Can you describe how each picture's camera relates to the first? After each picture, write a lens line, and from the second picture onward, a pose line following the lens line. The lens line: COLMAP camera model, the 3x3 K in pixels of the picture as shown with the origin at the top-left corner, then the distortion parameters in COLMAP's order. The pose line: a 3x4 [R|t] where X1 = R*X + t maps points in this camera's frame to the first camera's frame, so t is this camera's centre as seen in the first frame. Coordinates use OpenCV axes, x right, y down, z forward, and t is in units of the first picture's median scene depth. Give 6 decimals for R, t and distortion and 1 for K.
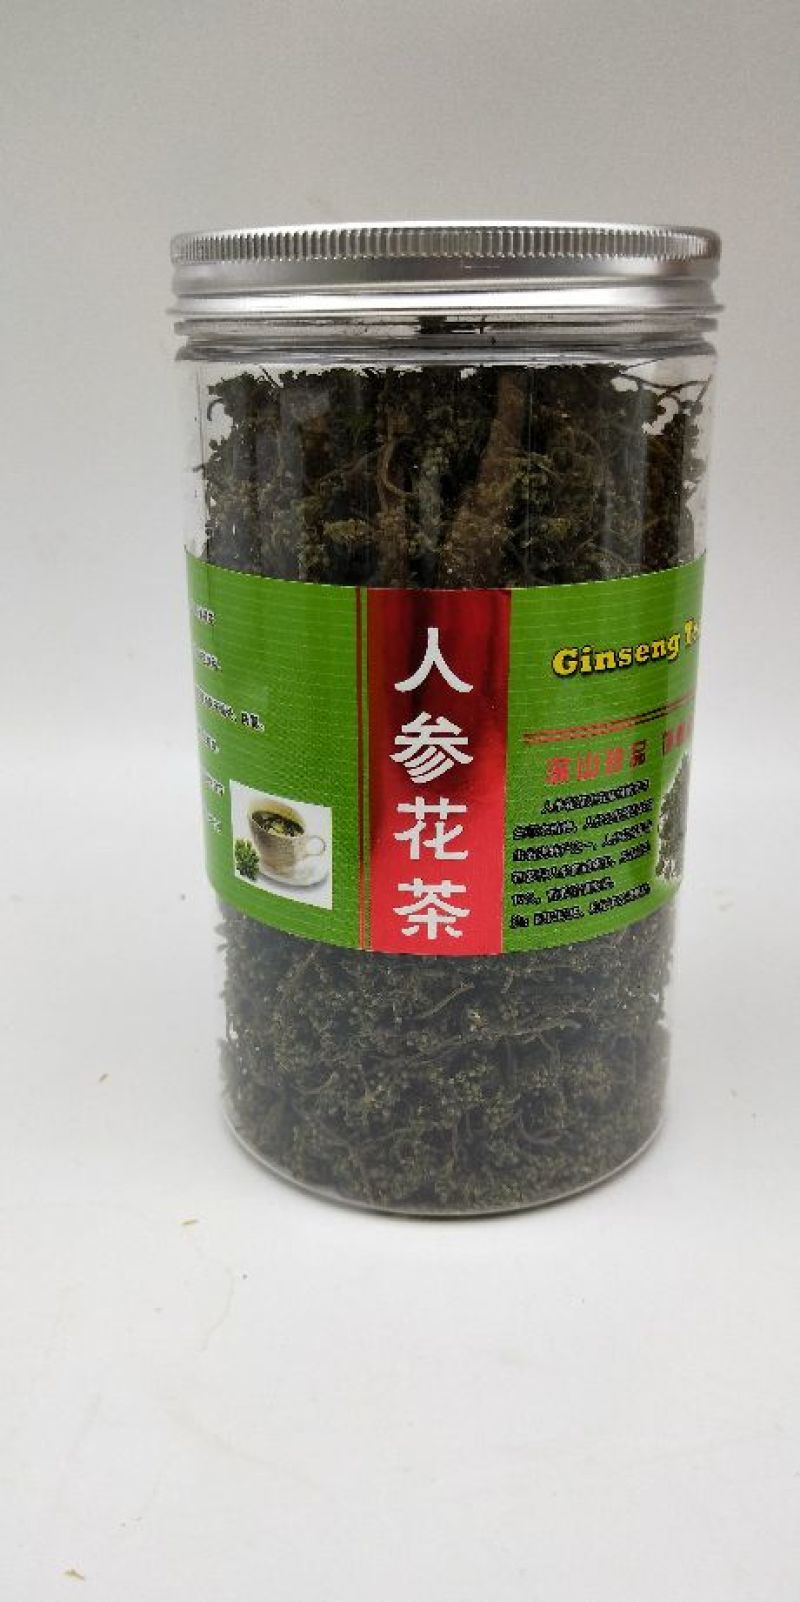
lens RADIAL K [[1364.7, 0, 397.8], [0, 1364.7, 799.7], [0, 0, 1]] dist [0.085860, -0.009071]
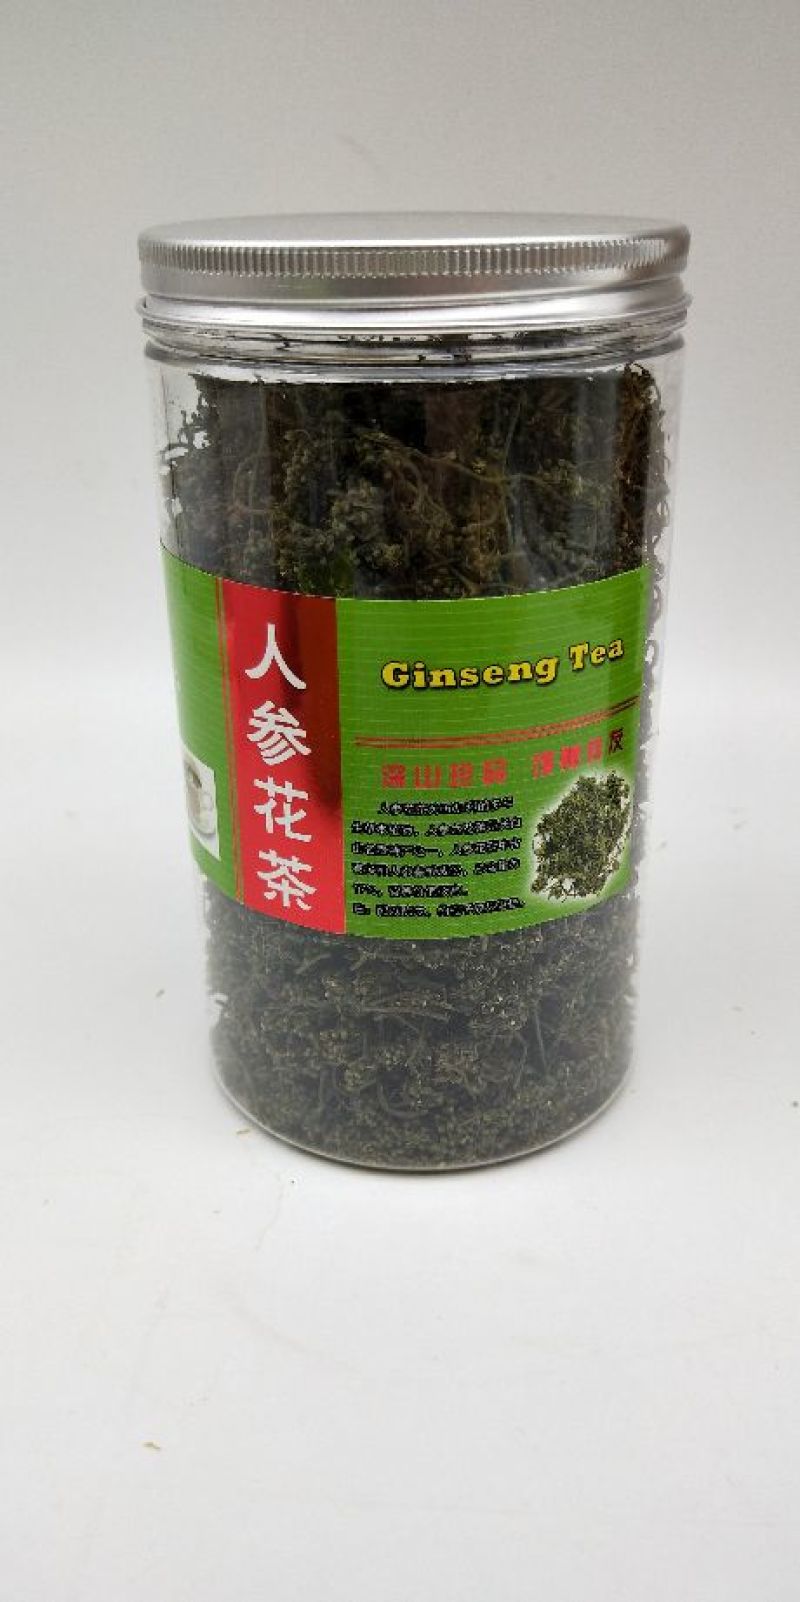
lens RADIAL K [[1364.7, 0, 405.4], [0, 1364.7, 792.2], [0, 0, 1]] dist [0.085860, -0.009071]
pose [[0.898135, 0.187534, -0.397724, 0.530540], [-0.147396, 0.980562, 0.129506, -0.142285], [0.414280, -0.057691, 0.908319, 0.070121]]
